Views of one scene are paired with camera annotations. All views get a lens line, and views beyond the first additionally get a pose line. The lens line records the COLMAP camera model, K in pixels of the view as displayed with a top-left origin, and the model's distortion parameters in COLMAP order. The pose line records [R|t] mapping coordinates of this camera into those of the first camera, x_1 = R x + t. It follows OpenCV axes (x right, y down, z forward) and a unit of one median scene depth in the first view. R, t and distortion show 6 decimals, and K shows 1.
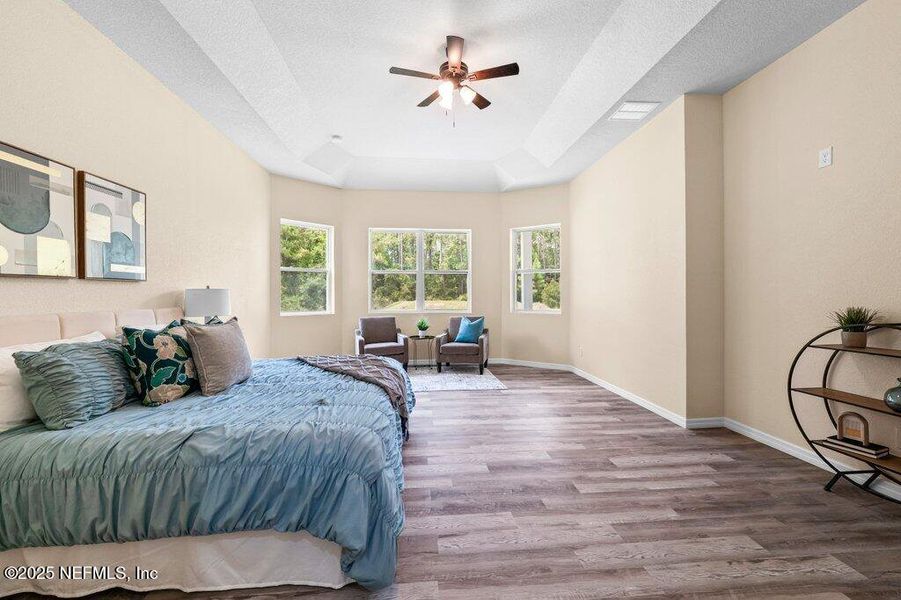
lens RADIAL K [[357.9, 0, 450.5], [0, 357.9, 300.0], [0, 0, 1]] dist [-0.000889, -0.000063]
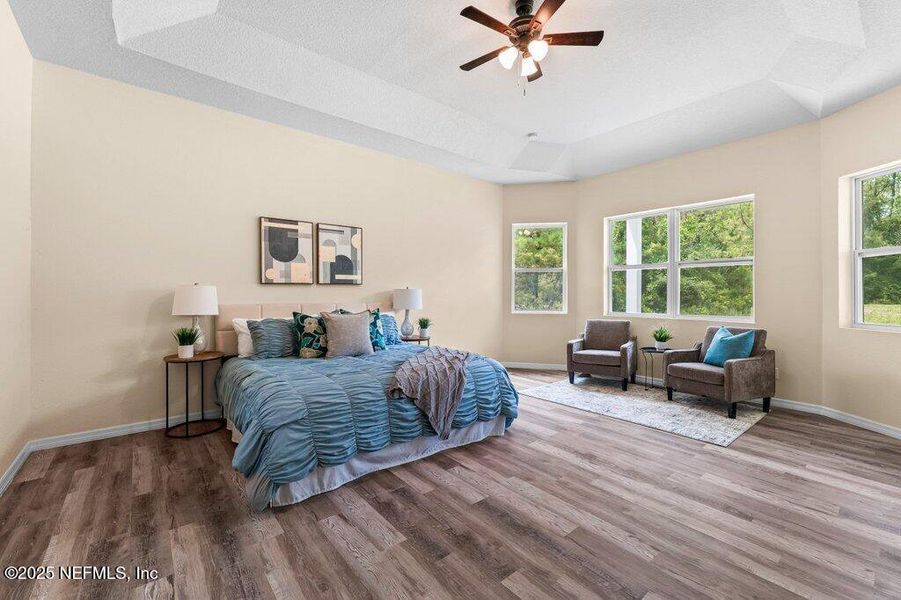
lens RADIAL K [[371.8, 0, 445.8], [0, 371.8, 297.0], [0, 0, 1]] dist [0.000755, 0.000425]
pose [[0.570361, 0.009185, -0.821343, 0.762722], [-0.015039, 0.999887, 0.000739, -0.006219], [0.821256, 0.011931, 0.570435, 0.429692]]
